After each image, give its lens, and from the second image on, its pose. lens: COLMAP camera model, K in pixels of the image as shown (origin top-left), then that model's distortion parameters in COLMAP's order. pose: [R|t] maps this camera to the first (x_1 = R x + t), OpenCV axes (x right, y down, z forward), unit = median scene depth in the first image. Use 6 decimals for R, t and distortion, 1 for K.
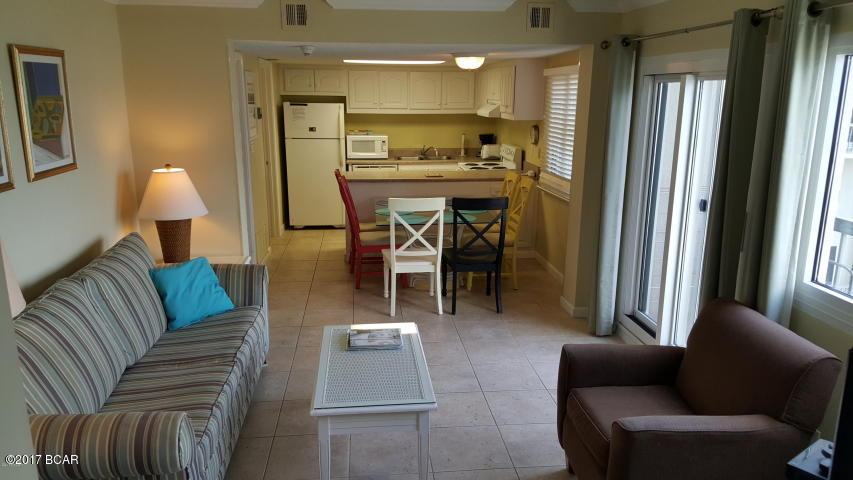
lens RADIAL K [[637.4, 0, 429.1], [0, 637.4, 244.3], [0, 0, 1]] dist [0.160472, -0.248701]
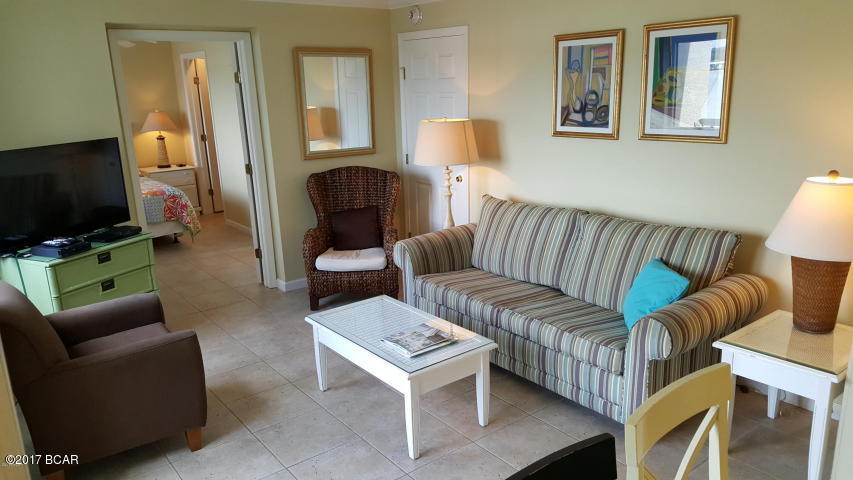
lens RADIAL K [[636.6, 0, 435.8], [0, 636.6, 255.0], [0, 0, 1]] dist [0.160235, -0.244920]
pose [[-0.851170, 0.158139, -0.500502, 0.342243], [-0.096098, 0.890469, 0.444782, -0.390531], [0.516019, 0.426682, -0.742743, 1.729394]]
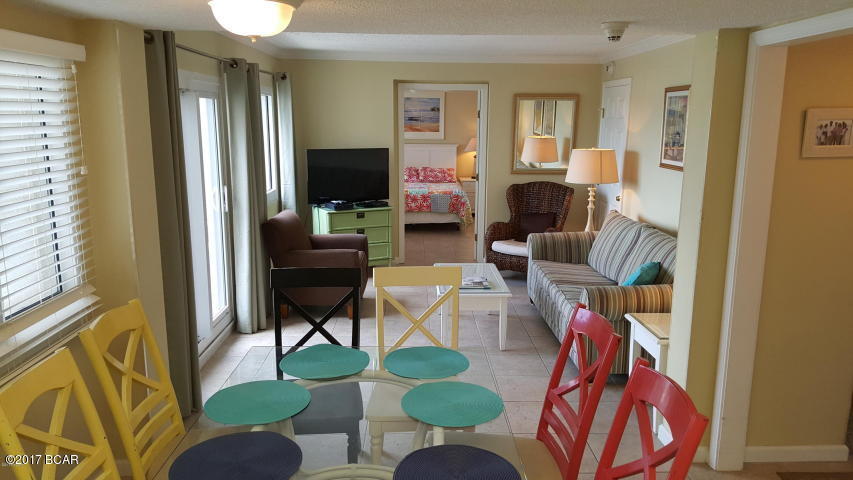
lens RADIAL K [[637.4, 0, 429.1], [0, 637.4, 244.3], [0, 0, 1]] dist [0.160472, -0.248701]
pose [[-0.996539, -0.028524, 0.078086, -0.120019], [0.006433, 0.910021, 0.414512, -0.548598], [-0.082883, 0.413580, -0.906688, 2.383879]]
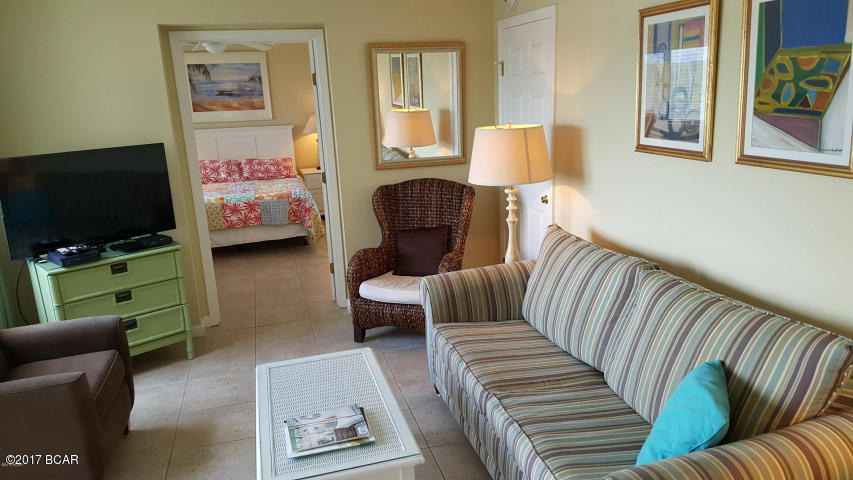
lens RADIAL K [[637.4, 0, 429.1], [0, 637.4, 244.3], [0, 0, 1]] dist [0.160472, -0.248701]
pose [[-0.986763, 0.077190, -0.142617, -0.123865], [0.004433, 0.891960, 0.452093, -0.350106], [0.162106, 0.445476, -0.880496, 1.609451]]
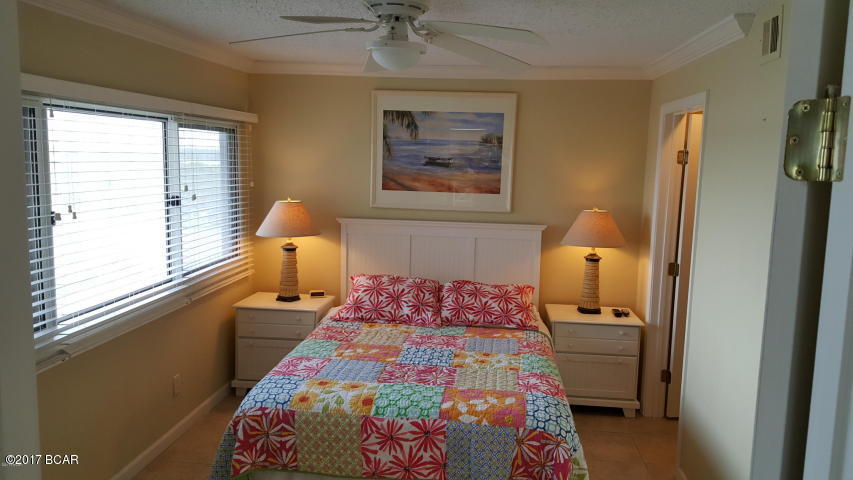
lens RADIAL K [[637.4, 0, 429.1], [0, 637.4, 244.3], [0, 0, 1]] dist [0.160472, -0.248701]
pose [[-0.977359, -0.056694, 0.203853, -0.029812], [0.020303, 0.933860, 0.357062, -0.073727], [-0.210613, 0.353117, -0.911565, 0.361859]]
